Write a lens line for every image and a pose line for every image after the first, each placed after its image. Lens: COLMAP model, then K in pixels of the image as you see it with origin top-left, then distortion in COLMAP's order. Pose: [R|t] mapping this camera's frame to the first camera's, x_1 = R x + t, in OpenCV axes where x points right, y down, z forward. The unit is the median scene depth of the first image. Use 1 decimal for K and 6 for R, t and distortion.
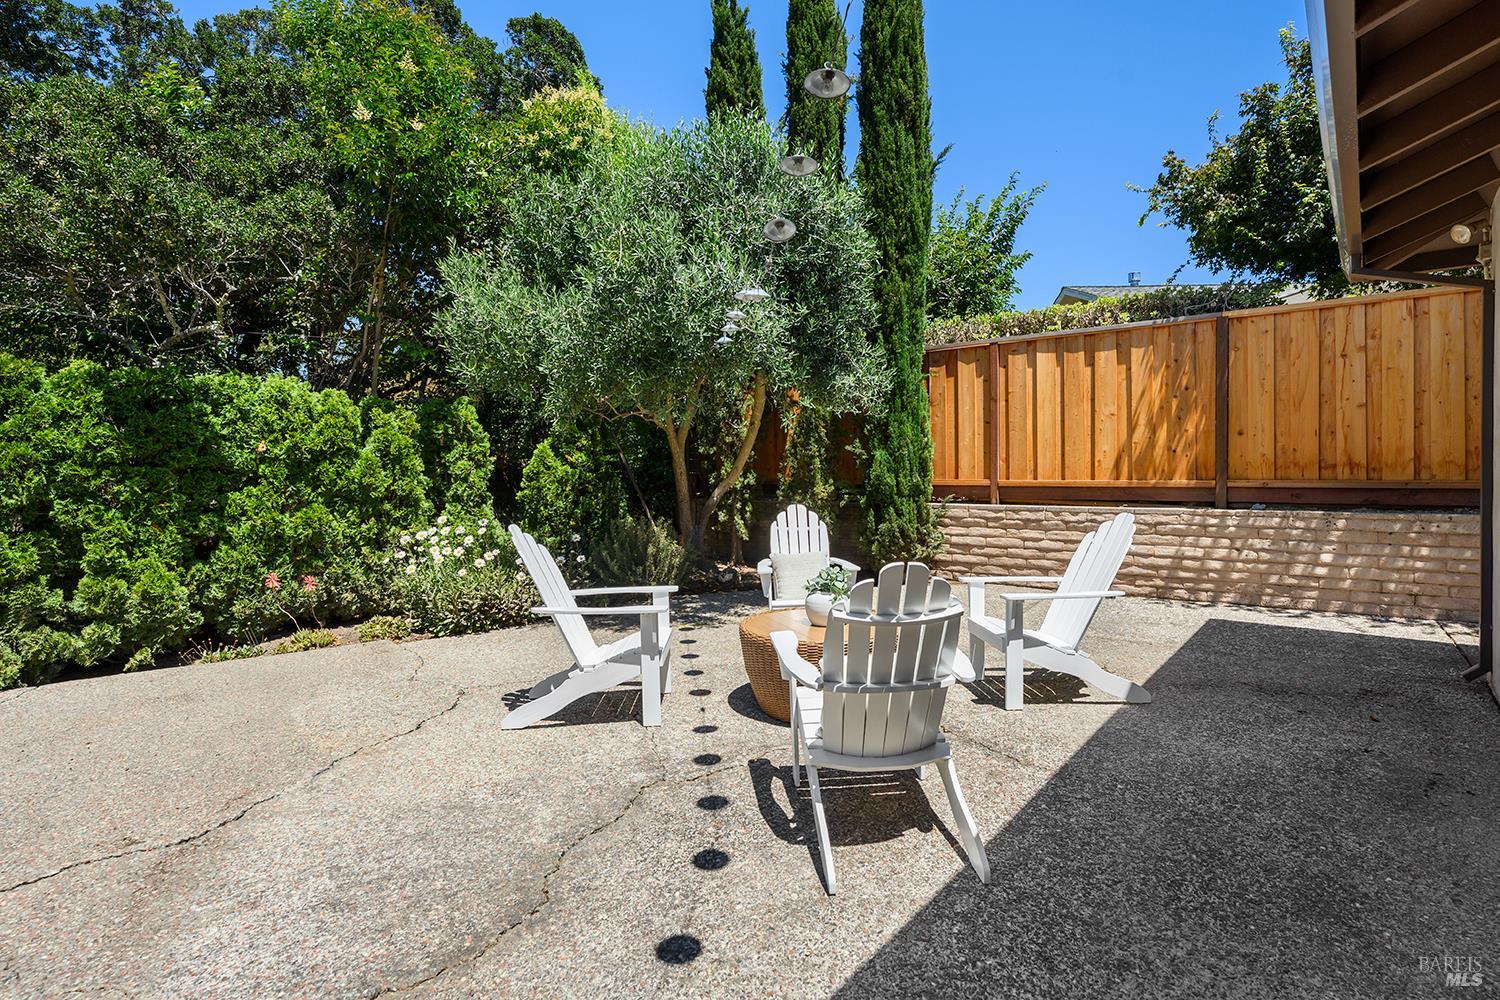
lens RADIAL K [[727.8, 0, 744.6], [0, 727.8, 492.7], [0, 0, 1]] dist [-0.009771, 0.001967]
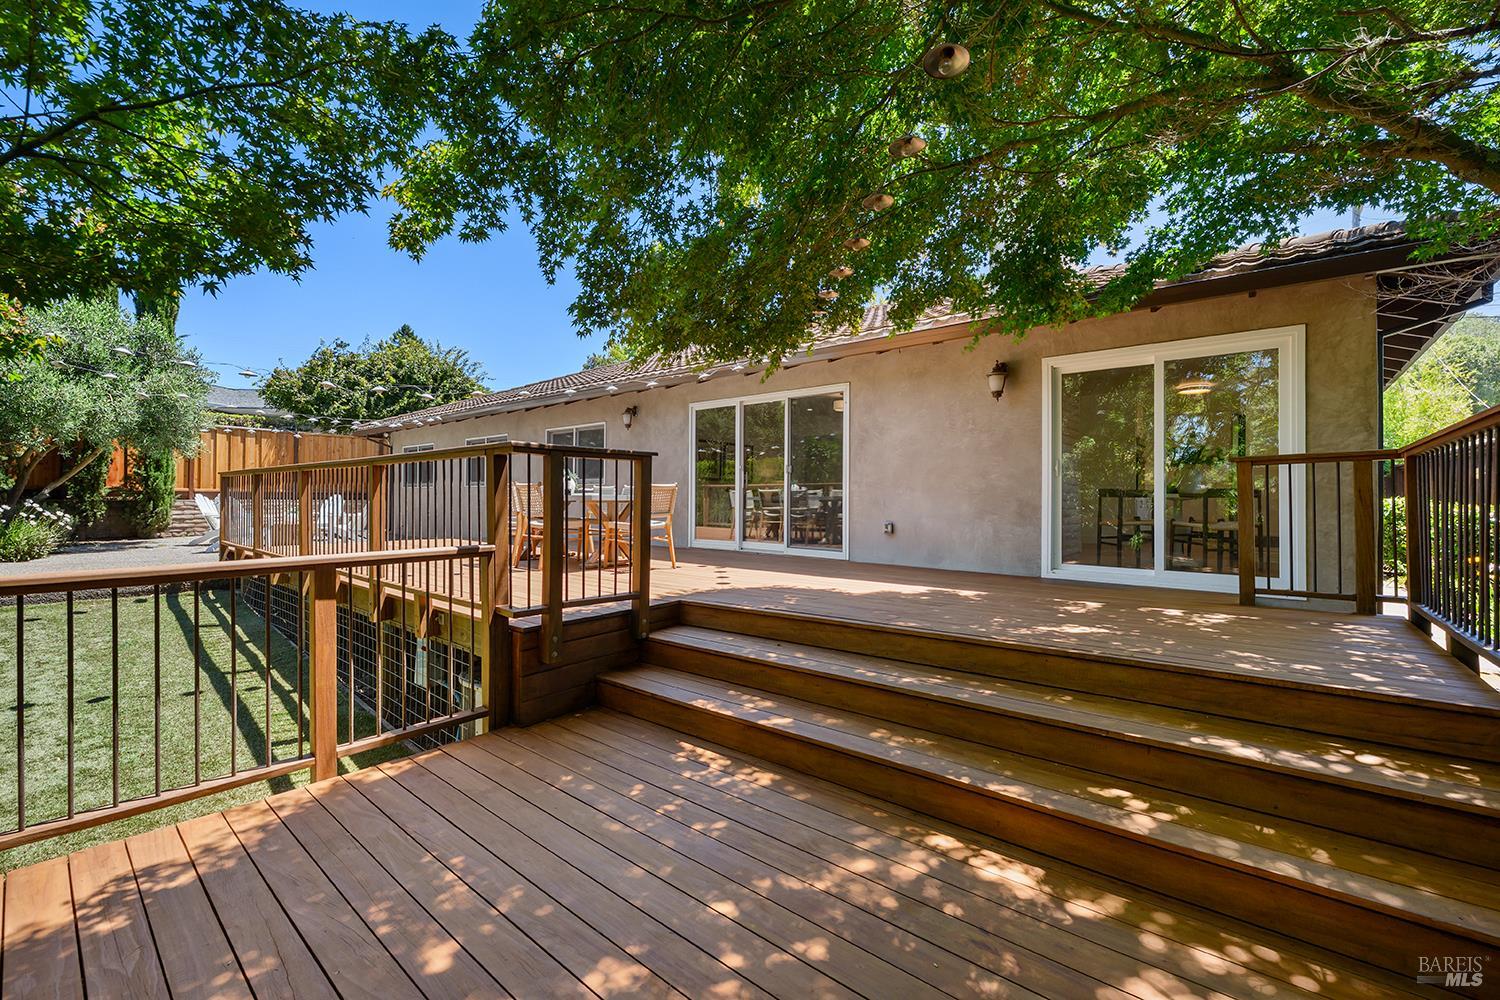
lens RADIAL K [[648.2, 0, 748.4], [0, 648.2, 493.6], [0, 0, 1]] dist [0.017814, 0.000228]
pose [[-0.027042, 0.027176, 0.999265, -1.876022], [0.026470, 0.999299, -0.026460, 0.105320], [-0.999284, 0.025735, -0.027742, -0.664845]]
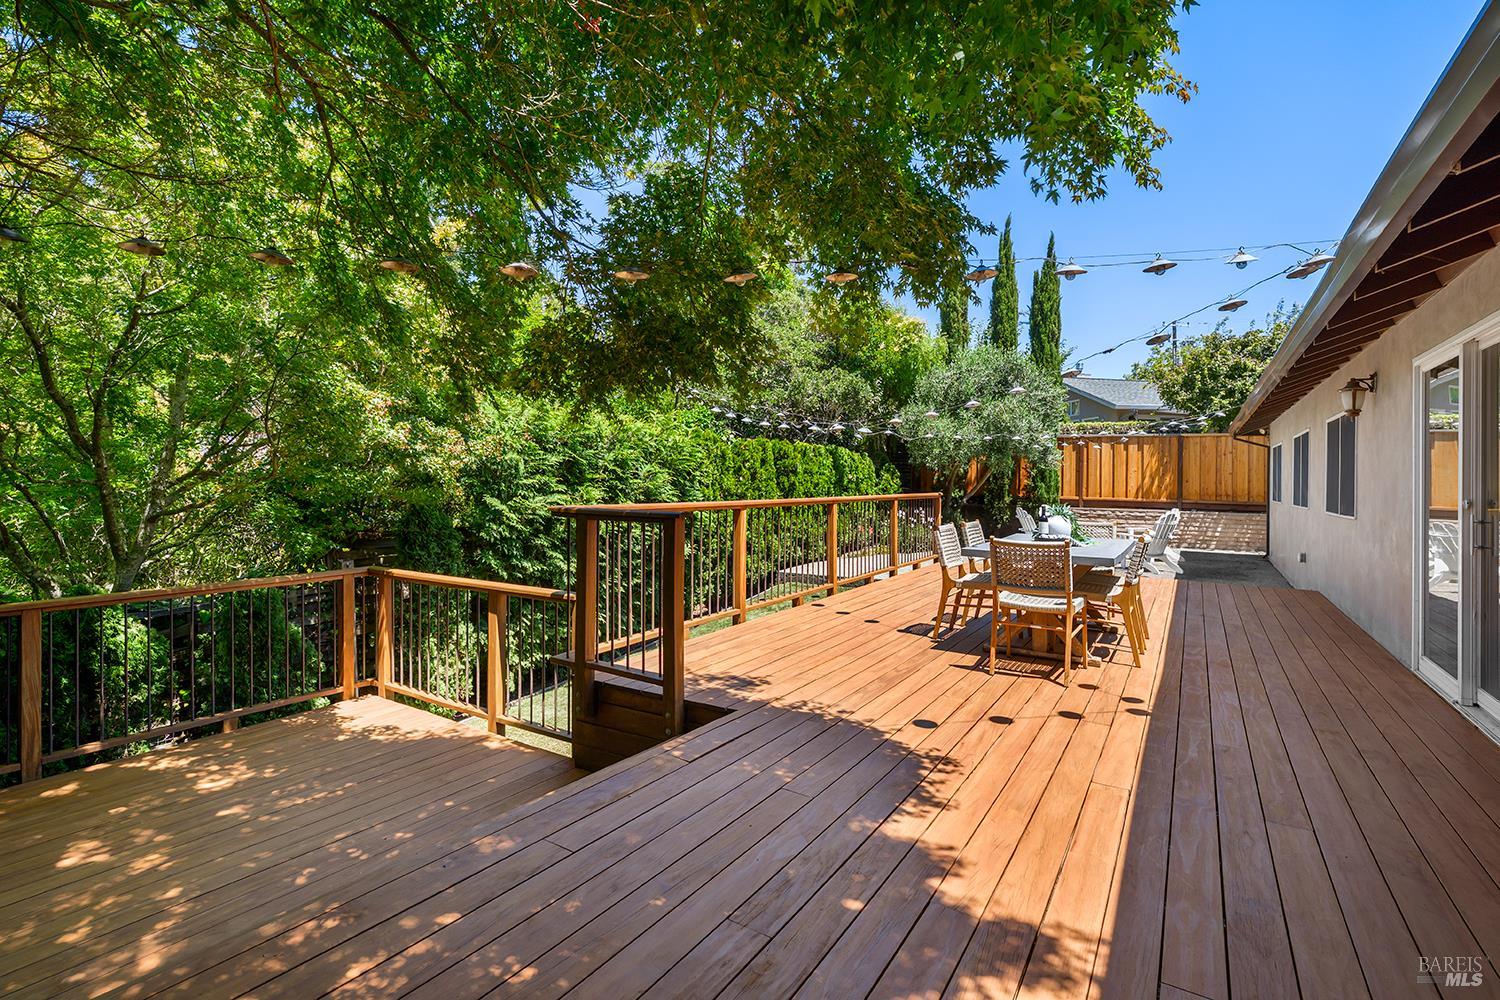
lens RADIAL K [[727.8, 0, 745.7], [0, 727.8, 478.6], [0, 0, 1]] dist [-0.009771, 0.001967]
pose [[0.988675, 0.030528, 0.146936, -1.182388], [-0.026372, 0.999198, -0.030145, 0.024168], [-0.147739, 0.025928, 0.988686, -1.248177]]
